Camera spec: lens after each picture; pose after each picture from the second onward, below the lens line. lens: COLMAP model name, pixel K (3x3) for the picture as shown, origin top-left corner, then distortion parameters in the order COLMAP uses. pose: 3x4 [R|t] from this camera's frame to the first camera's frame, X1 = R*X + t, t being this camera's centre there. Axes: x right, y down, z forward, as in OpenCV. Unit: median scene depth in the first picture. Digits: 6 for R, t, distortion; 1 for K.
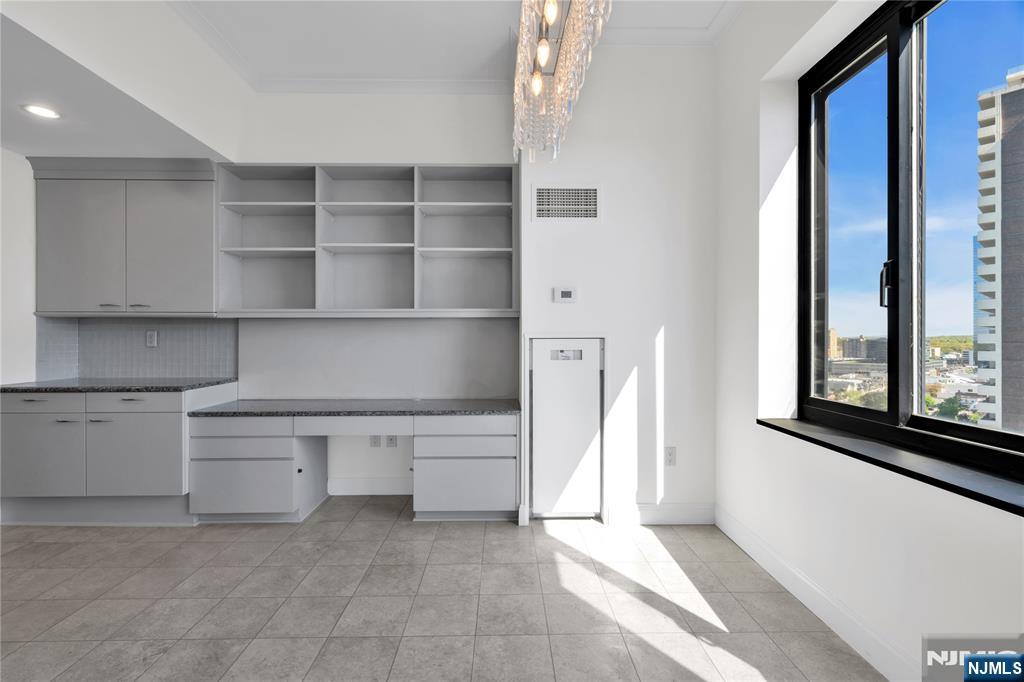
lens RADIAL K [[456.0, 0, 510.9], [0, 456.0, 339.9], [0, 0, 1]] dist [-0.003076, -0.000090]
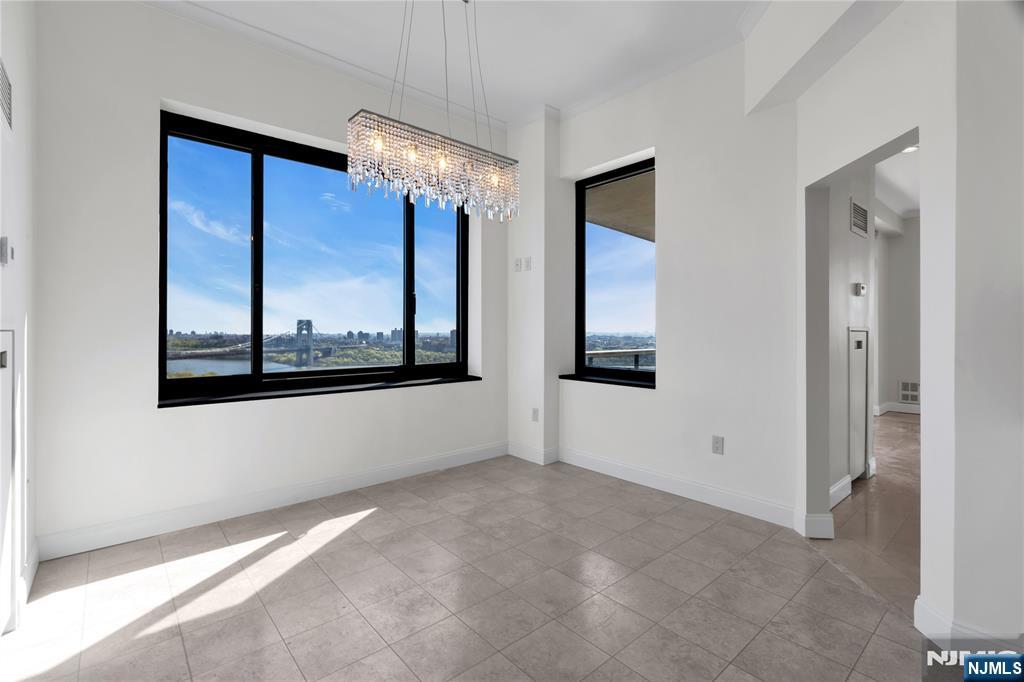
lens RADIAL K [[456.0, 0, 504.5], [0, 456.0, 334.2], [0, 0, 1]] dist [-0.003076, -0.000090]
pose [[-0.634969, -0.005996, 0.772514, -0.984698], [-0.000386, 0.999972, 0.007444, -0.003634], [-0.772537, 0.004428, -0.634954, 1.247751]]
